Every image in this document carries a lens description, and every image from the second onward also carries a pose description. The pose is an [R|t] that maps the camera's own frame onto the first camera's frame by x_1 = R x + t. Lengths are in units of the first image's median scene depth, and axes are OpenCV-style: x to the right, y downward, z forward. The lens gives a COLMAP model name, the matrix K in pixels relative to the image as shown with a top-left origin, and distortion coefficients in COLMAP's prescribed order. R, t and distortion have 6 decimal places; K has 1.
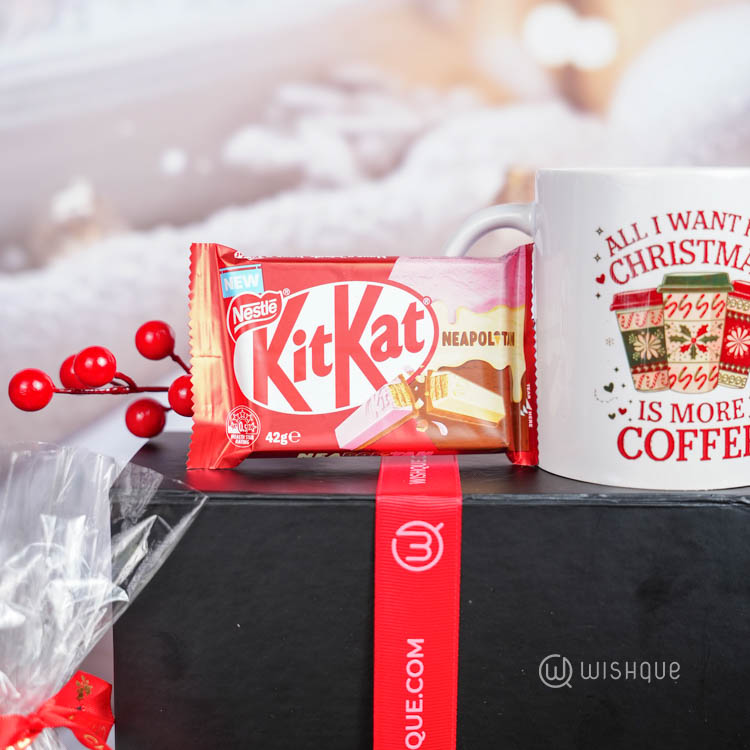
lens RADIAL K [[1365.4, 0, 357.9], [0, 1365.4, 359.4], [0, 0, 1]] dist [0.069266, 0.000000]
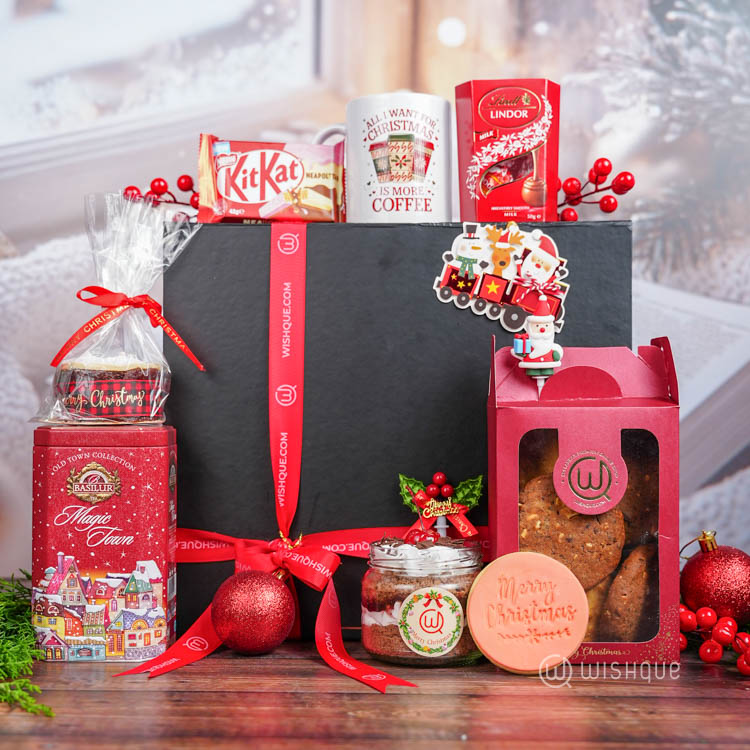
lens RADIAL K [[1185.8, 0, 372.6], [0, 1185.8, 374.8], [0, 0, 1]] dist [-0.000078, 0.000000]
pose [[0.999748, 0.002196, -0.022330, 0.235806], [-0.005386, 0.989590, -0.143817, 0.654809], [0.021782, 0.143902, 0.989352, -1.027424]]
